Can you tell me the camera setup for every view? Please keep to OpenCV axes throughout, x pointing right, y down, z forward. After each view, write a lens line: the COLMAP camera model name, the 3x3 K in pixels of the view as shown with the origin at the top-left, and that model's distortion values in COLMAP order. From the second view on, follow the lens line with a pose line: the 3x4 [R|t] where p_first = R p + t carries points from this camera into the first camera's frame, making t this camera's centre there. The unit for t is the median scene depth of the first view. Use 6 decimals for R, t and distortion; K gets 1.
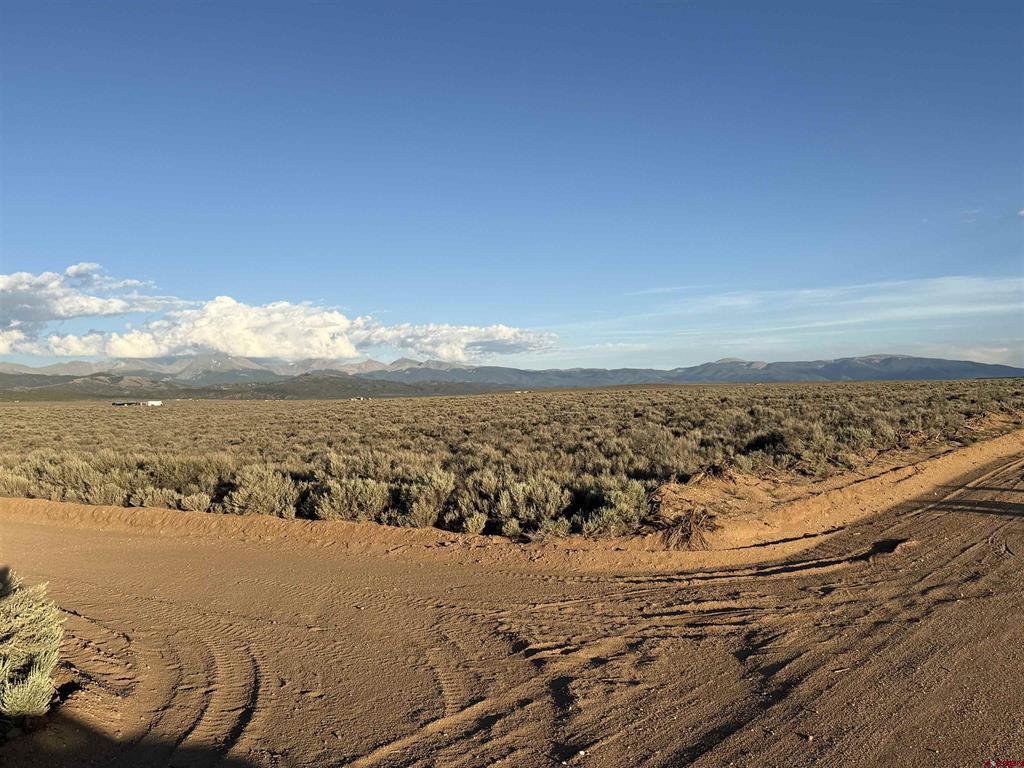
lens RADIAL K [[1018.9, 0, 512.0], [0, 1018.9, 384.0], [0, 0, 1]] dist [0.204239, -0.432309]
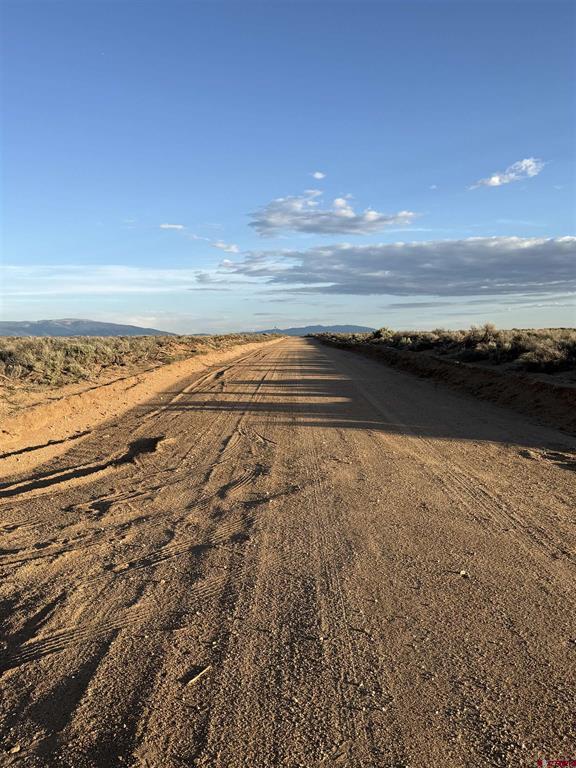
lens RADIAL K [[764.2, 0, 288.0], [0, 764.2, 384.0], [0, 0, 1]] dist [0.204239, -0.432309]
pose [[0.817985, -0.020894, 0.574860, 0.059676], [-0.011981, 0.998505, 0.053340, 0.049240], [-0.575115, -0.050518, 0.816511, 0.291200]]
